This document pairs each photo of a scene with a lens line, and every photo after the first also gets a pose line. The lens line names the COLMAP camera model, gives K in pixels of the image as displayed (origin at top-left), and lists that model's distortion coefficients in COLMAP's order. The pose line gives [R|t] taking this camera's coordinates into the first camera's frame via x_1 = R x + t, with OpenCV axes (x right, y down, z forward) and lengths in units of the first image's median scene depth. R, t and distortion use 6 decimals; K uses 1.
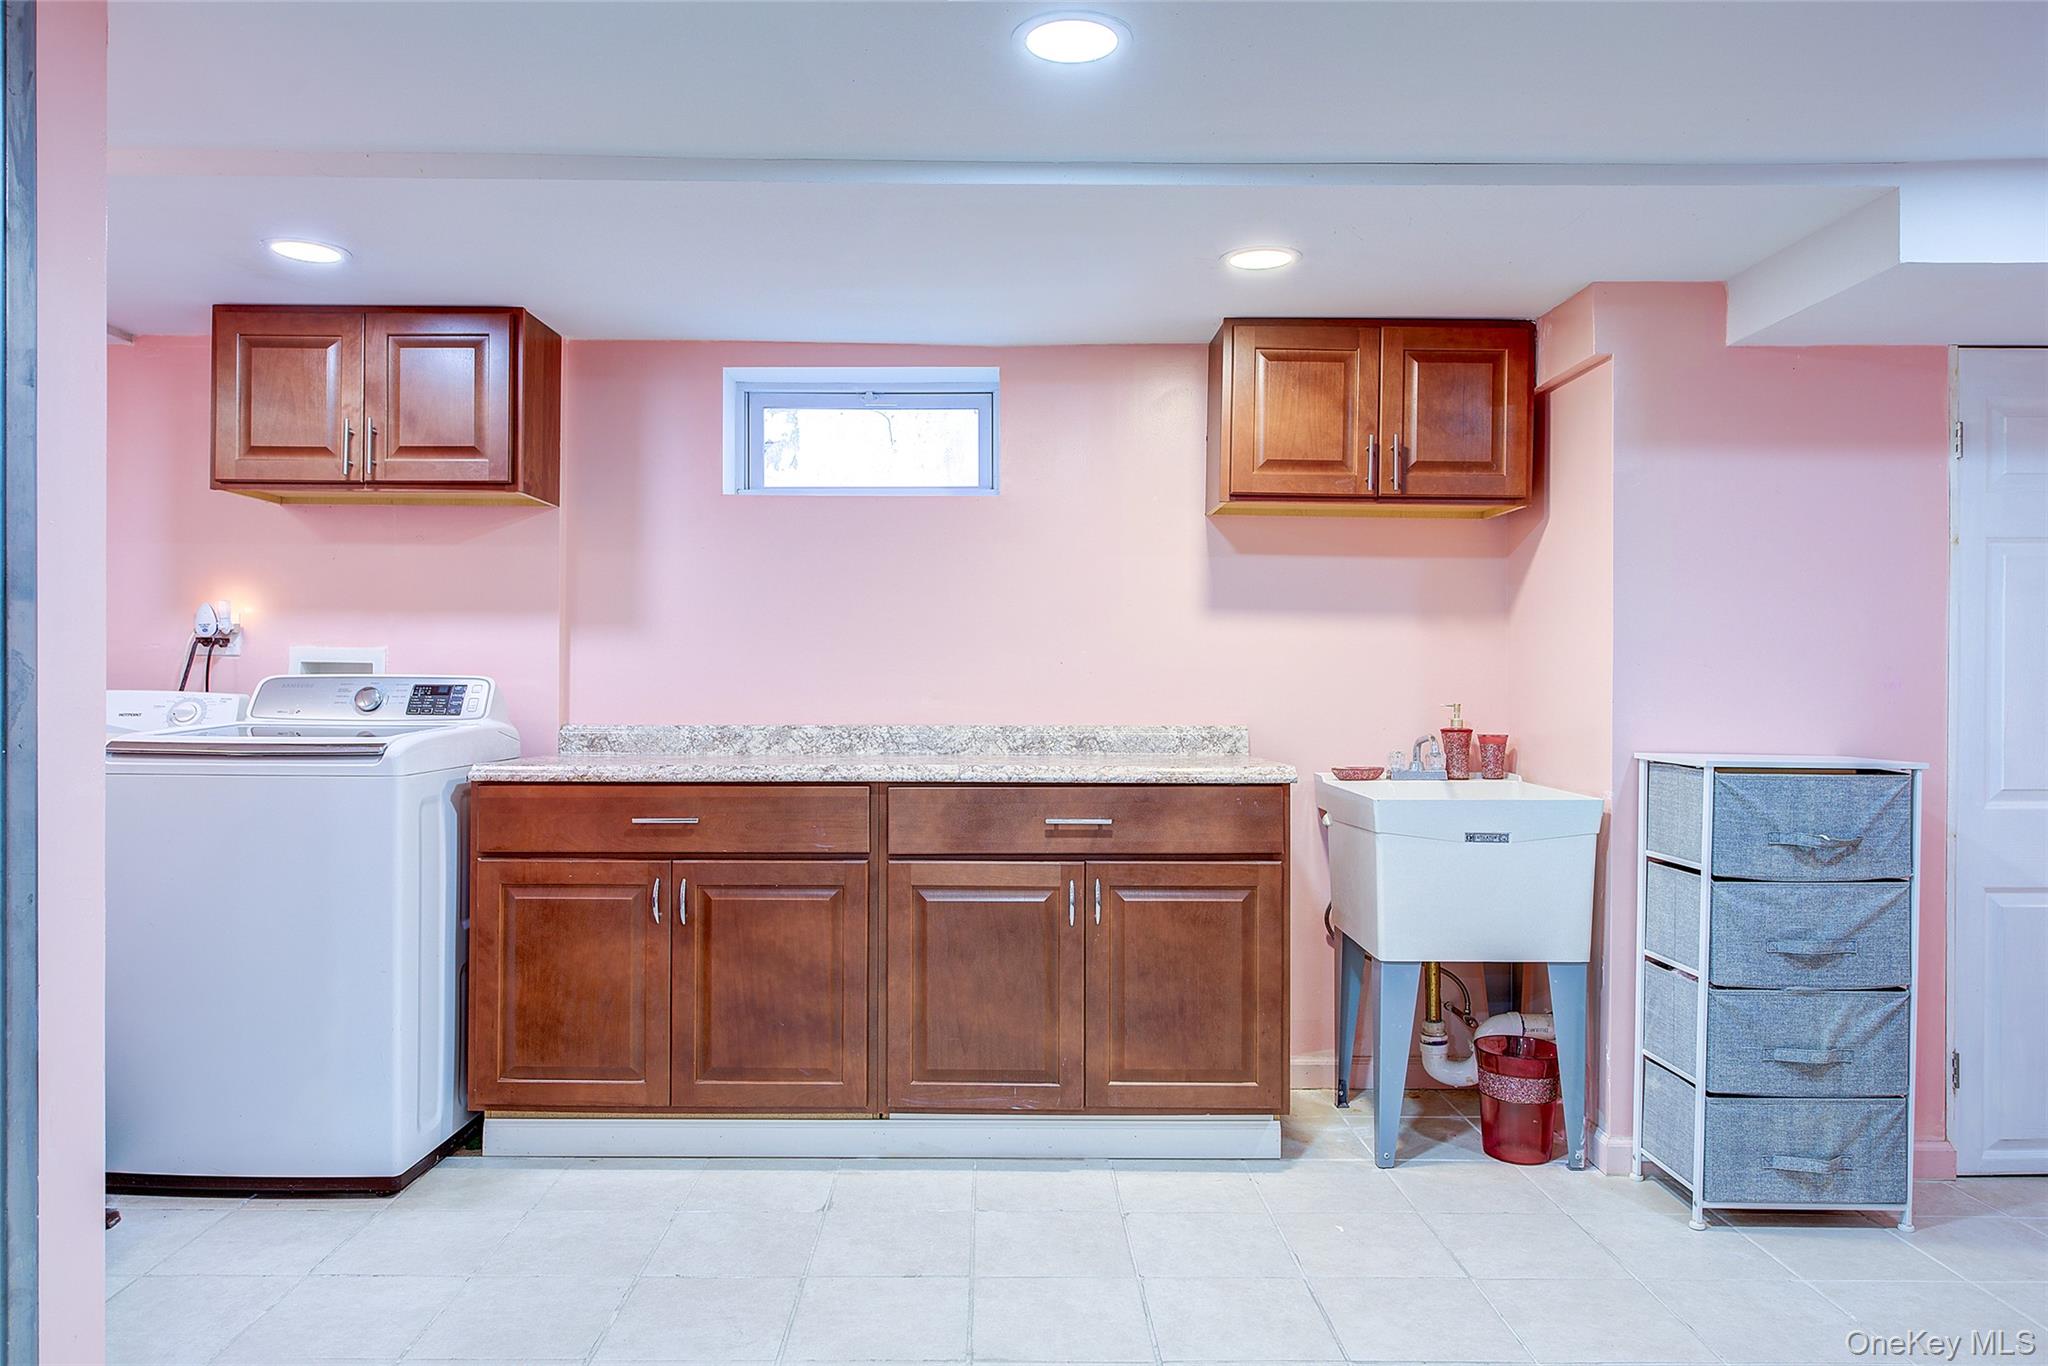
lens RADIAL K [[1359.0, 0, 1026.4], [0, 1359.0, 678.6], [0, 0, 1]] dist [-0.004949, -0.000047]
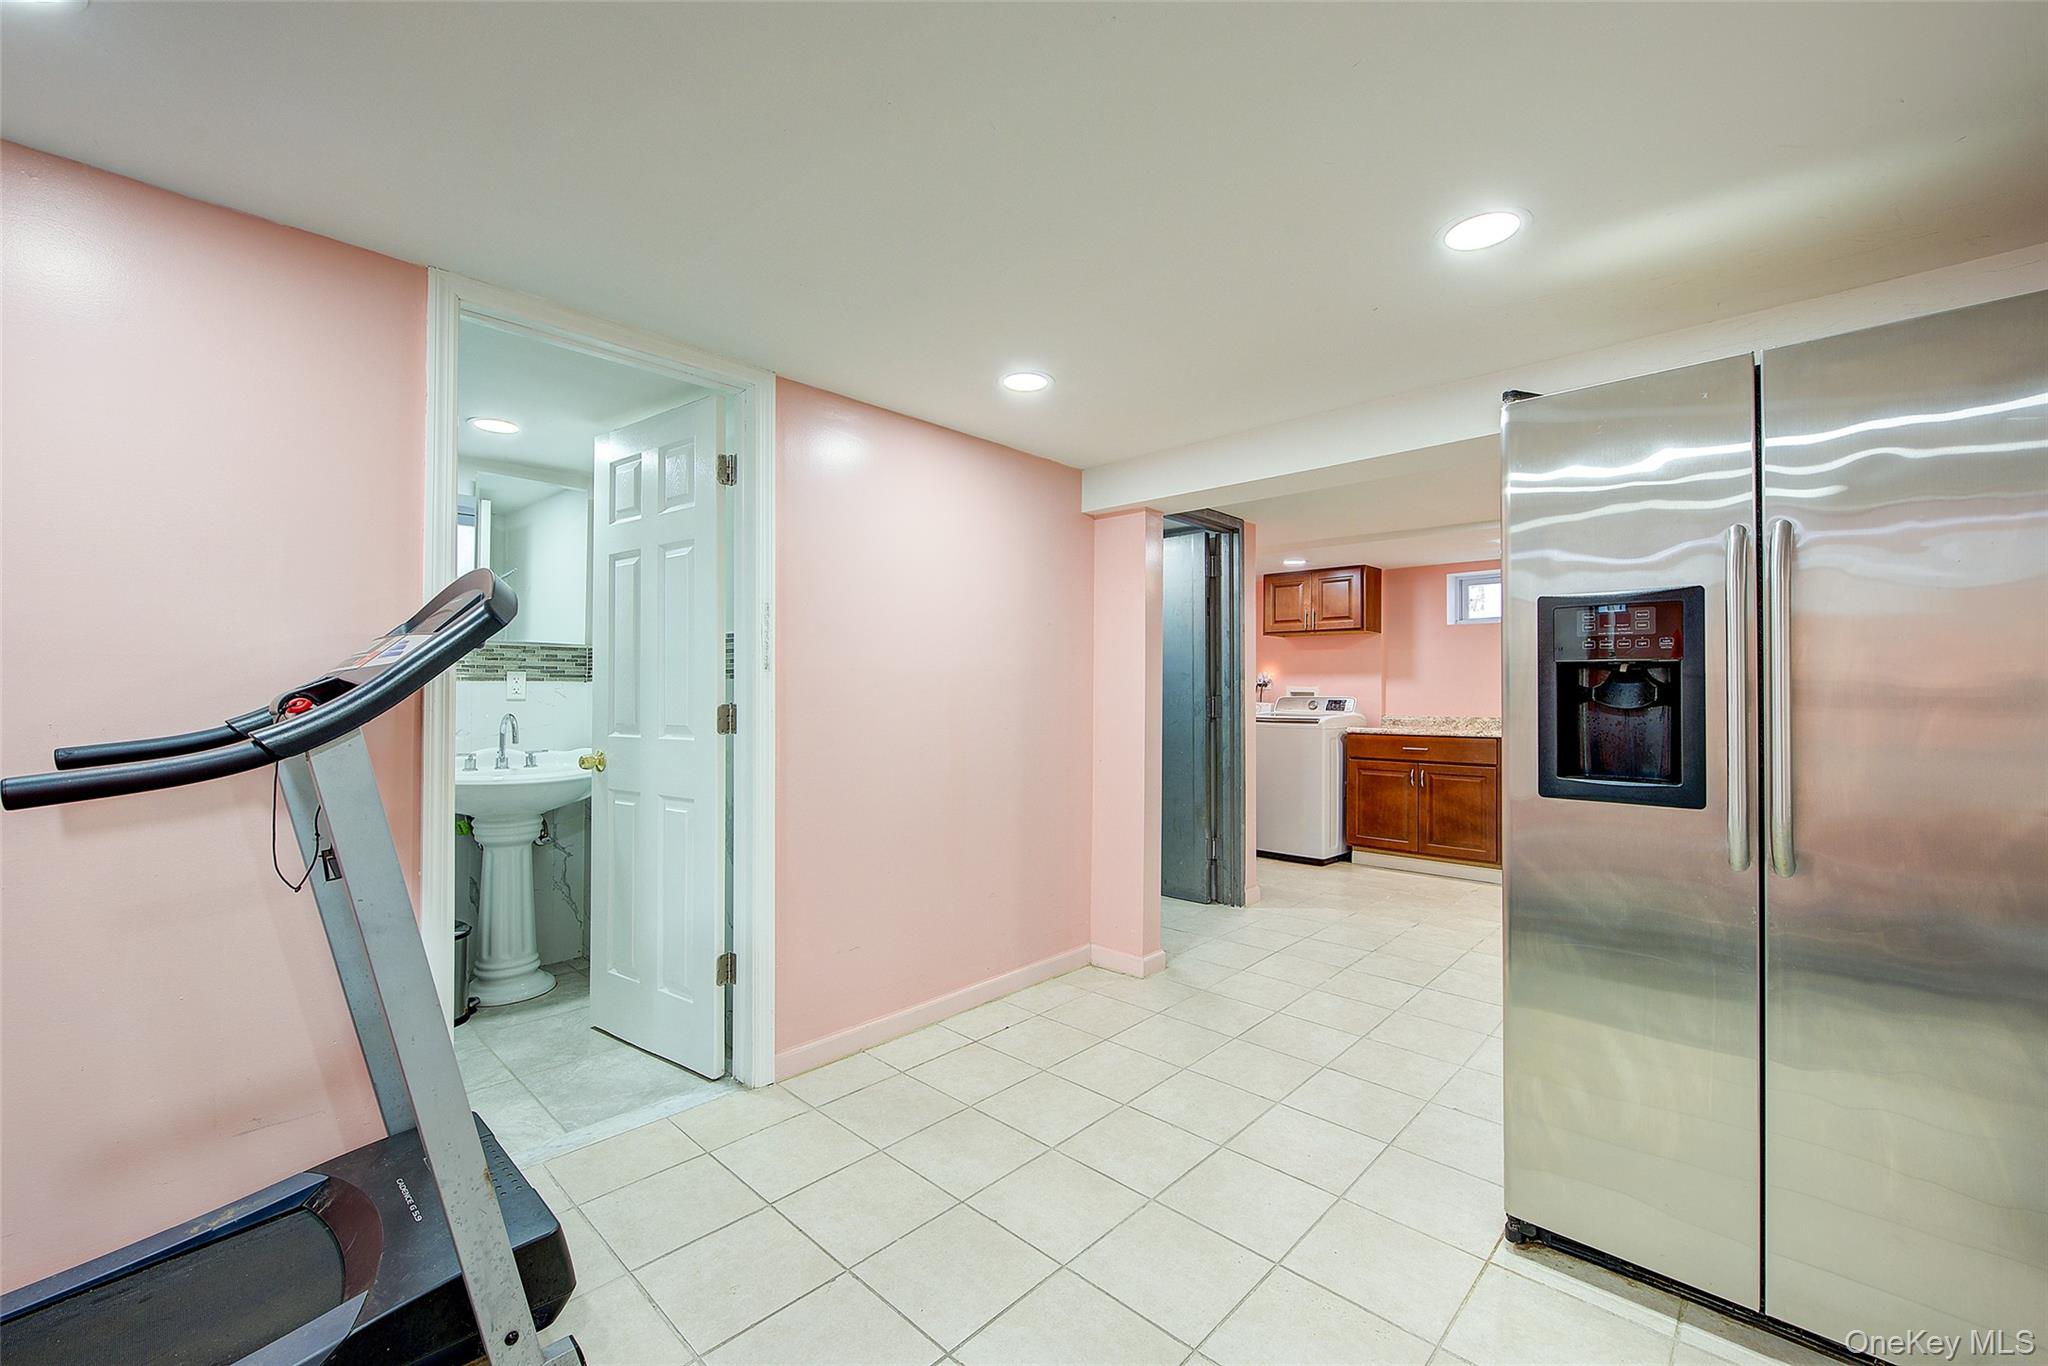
lens RADIAL K [[831.0, 0, 1031.3], [0, 831.0, 685.3], [0, 0, 1]] dist [-0.001408, -0.000022]
pose [[0.718918, -0.008493, -0.695043, 0.335451], [-0.000807, 0.999914, -0.013054, -0.003400], [0.695095, 0.009945, 0.718849, -0.736542]]
